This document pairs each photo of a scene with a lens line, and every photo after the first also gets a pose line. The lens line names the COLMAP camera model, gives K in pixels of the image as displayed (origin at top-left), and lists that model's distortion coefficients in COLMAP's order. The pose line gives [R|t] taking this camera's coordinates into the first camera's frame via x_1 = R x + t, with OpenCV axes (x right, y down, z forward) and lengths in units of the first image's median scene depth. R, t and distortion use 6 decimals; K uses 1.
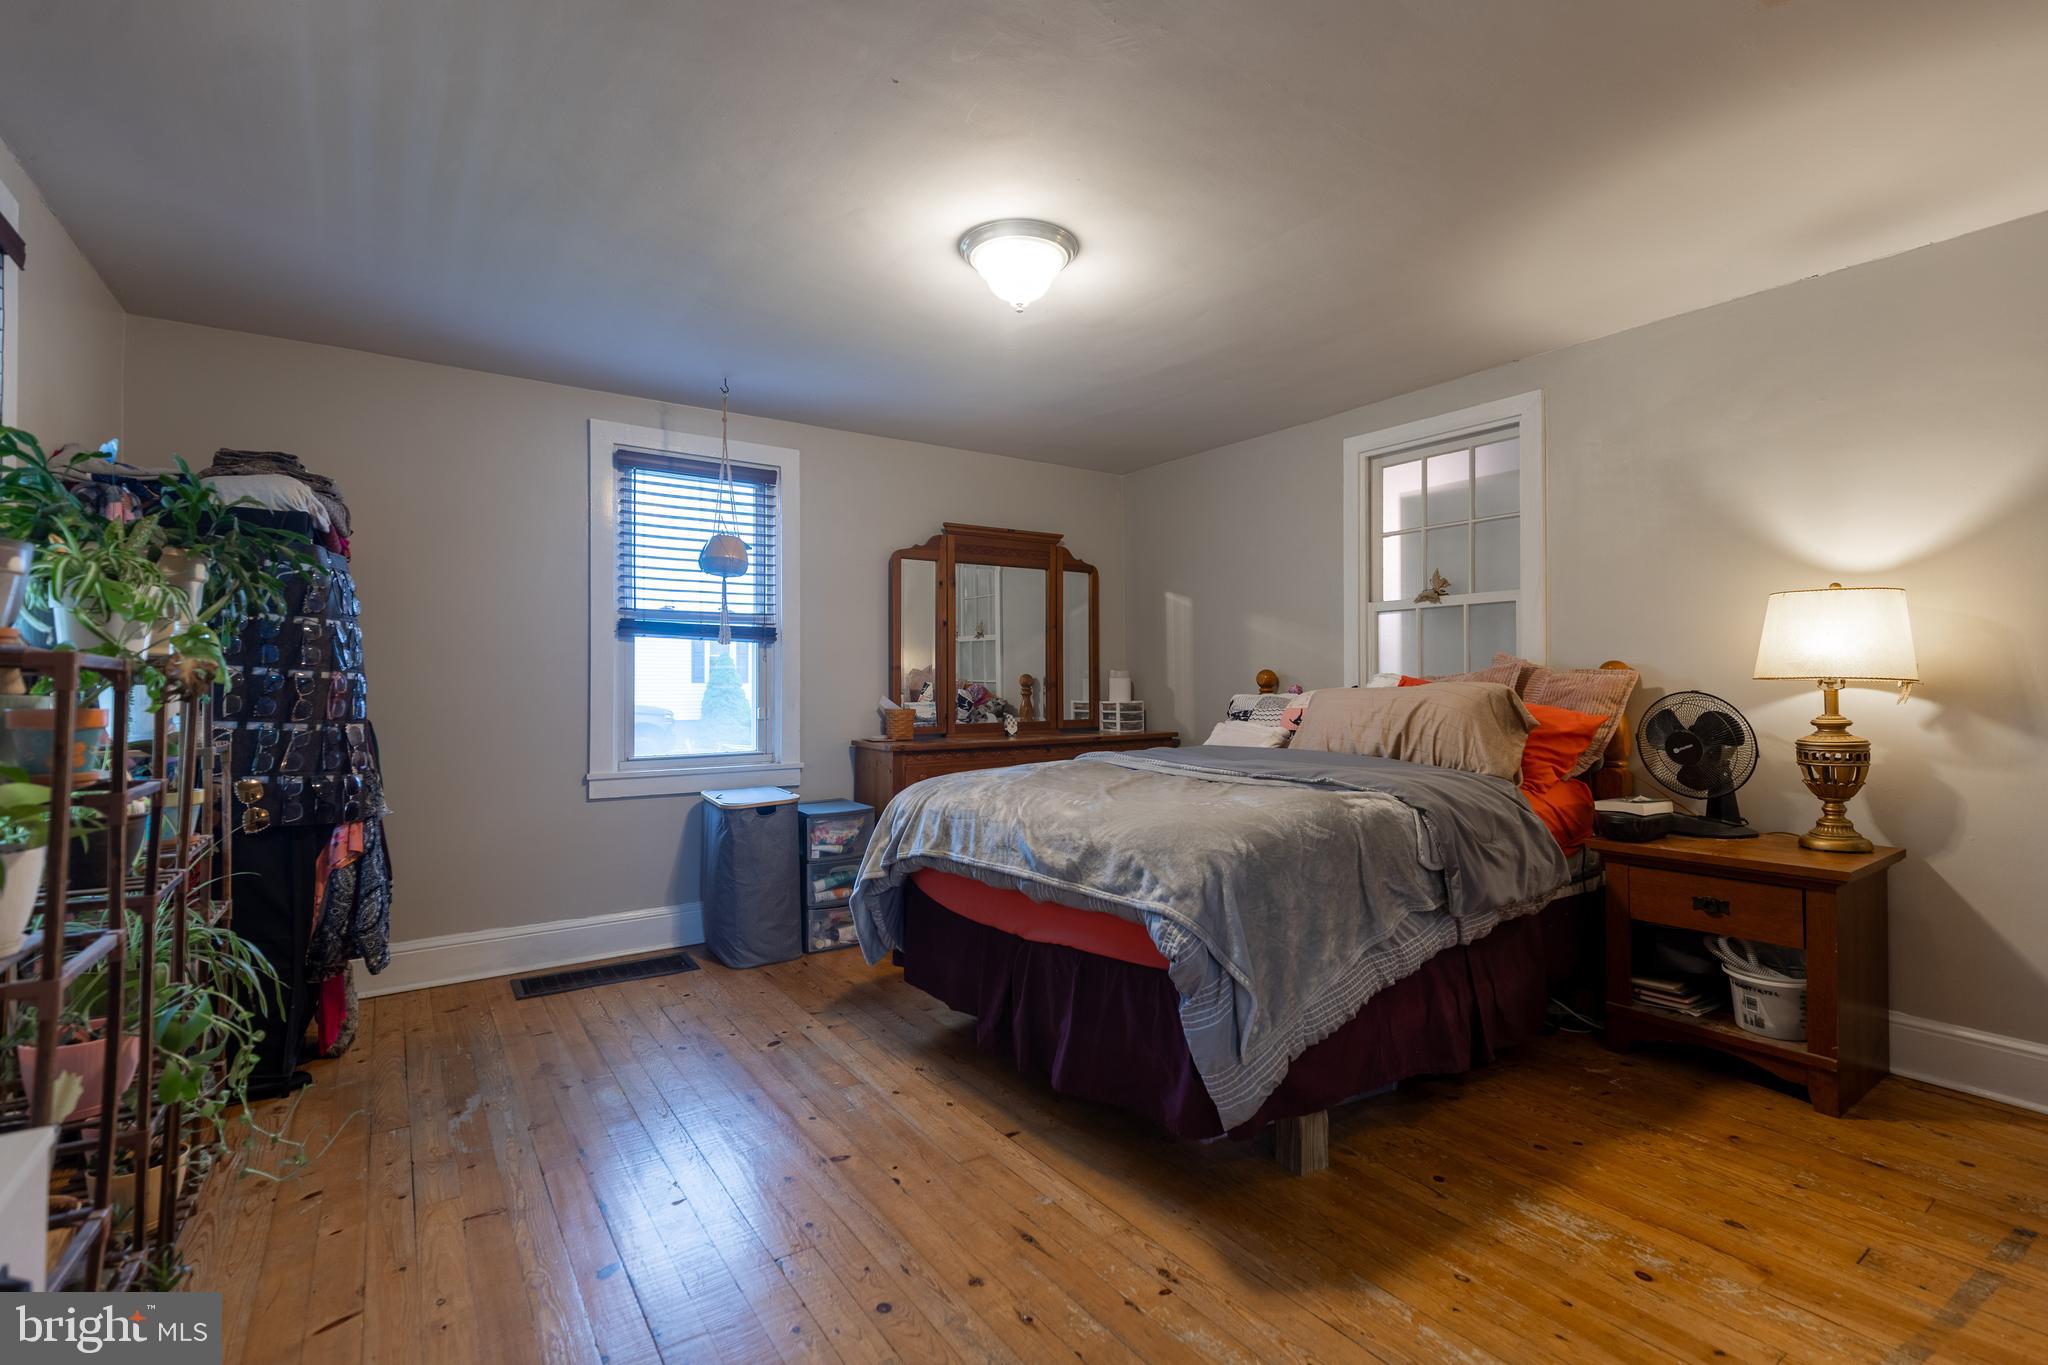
lens RADIAL K [[916.2, 0, 1029.9], [0, 916.2, 677.4], [0, 0, 1]] dist [0.009030, -0.001116]
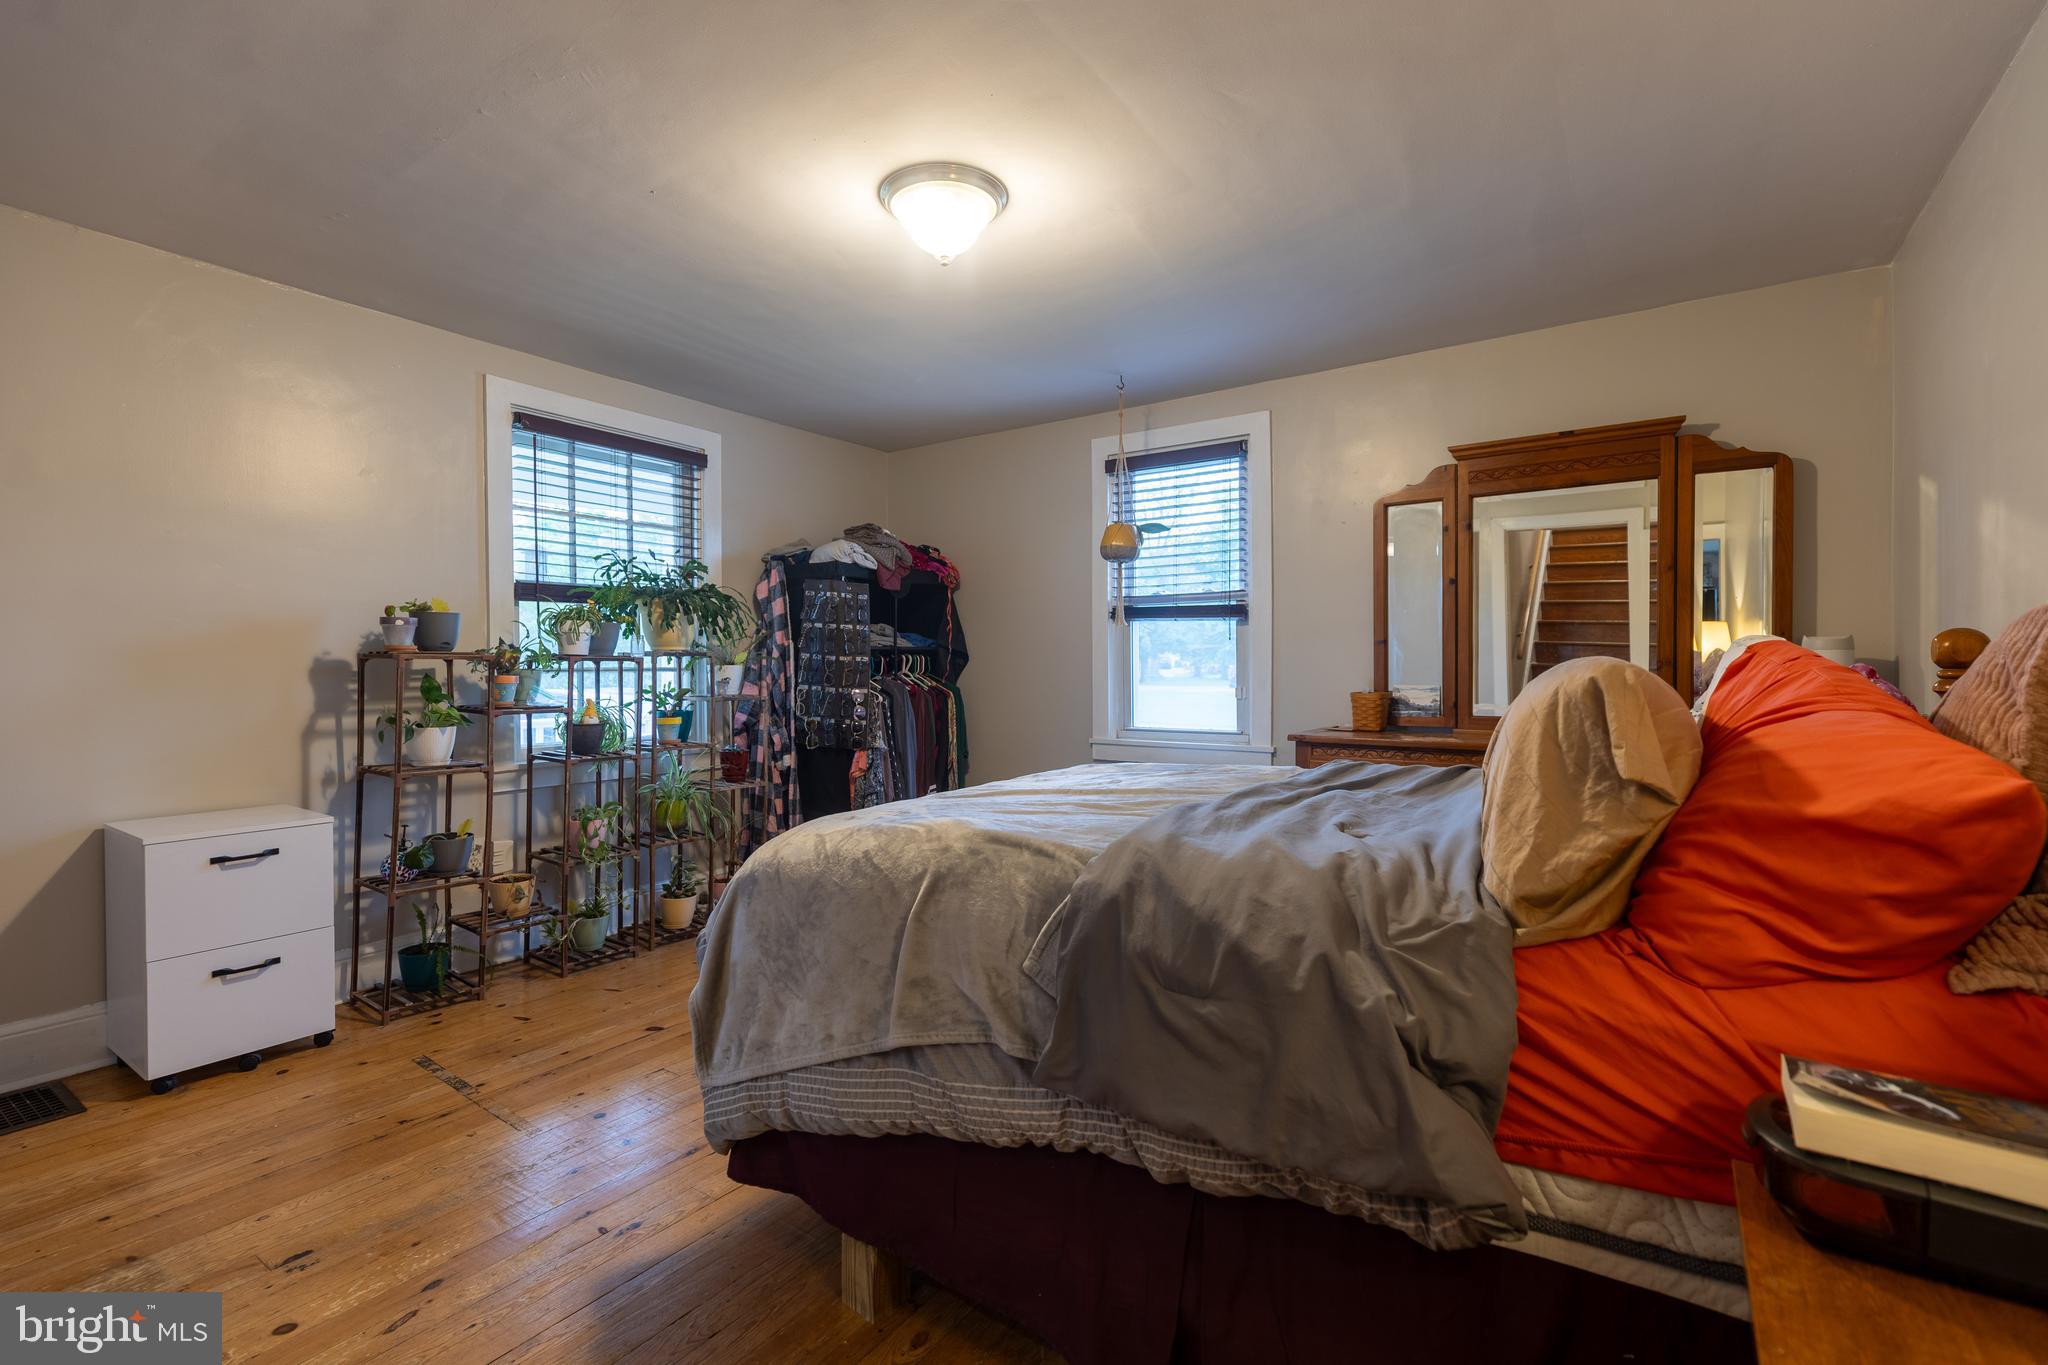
lens RADIAL K [[933.1, 0, 1053.7], [0, 933.1, 667.7], [0, 0, 1]] dist [0.016922, -0.000122]
pose [[0.360514, 0.004724, -0.932742, 0.582098], [0.011956, 0.999882, 0.009685, 0.001031], [0.932677, -0.014644, 0.360415, 0.474032]]
